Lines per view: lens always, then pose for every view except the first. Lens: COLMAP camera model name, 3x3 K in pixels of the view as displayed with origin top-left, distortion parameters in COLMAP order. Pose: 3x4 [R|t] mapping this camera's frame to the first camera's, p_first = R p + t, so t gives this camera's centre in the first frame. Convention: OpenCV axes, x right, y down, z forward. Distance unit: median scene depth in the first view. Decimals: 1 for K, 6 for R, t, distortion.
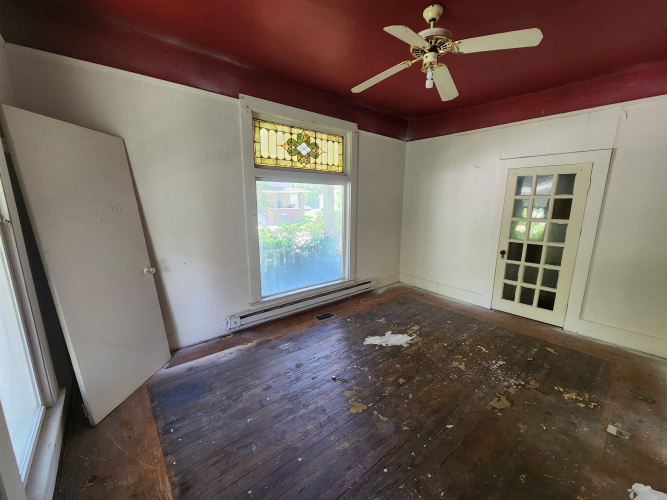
lens RADIAL K [[270.6, 0, 335.2], [0, 270.6, 252.4], [0, 0, 1]] dist [-0.000307, -0.000460]
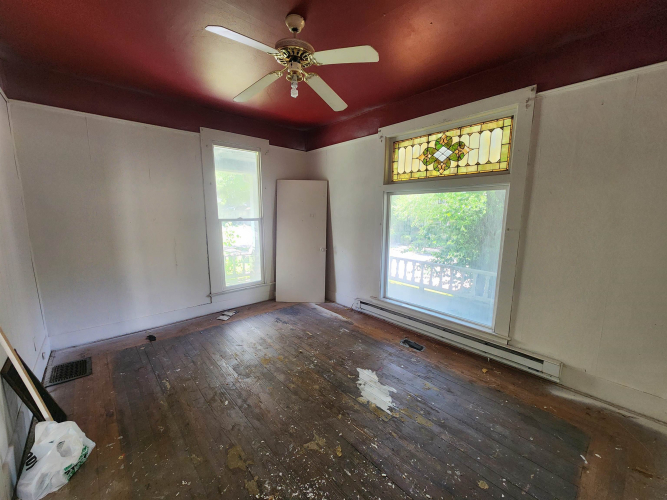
lens RADIAL K [[270.6, 0, 334.5], [0, 270.6, 252.8], [0, 0, 1]] dist [-0.000307, -0.000460]
pose [[0.037153, 0.141864, -0.989189, 0.808711], [-0.195620, 0.971753, 0.132016, -0.121244], [0.979976, 0.188601, 0.063855, 0.680344]]
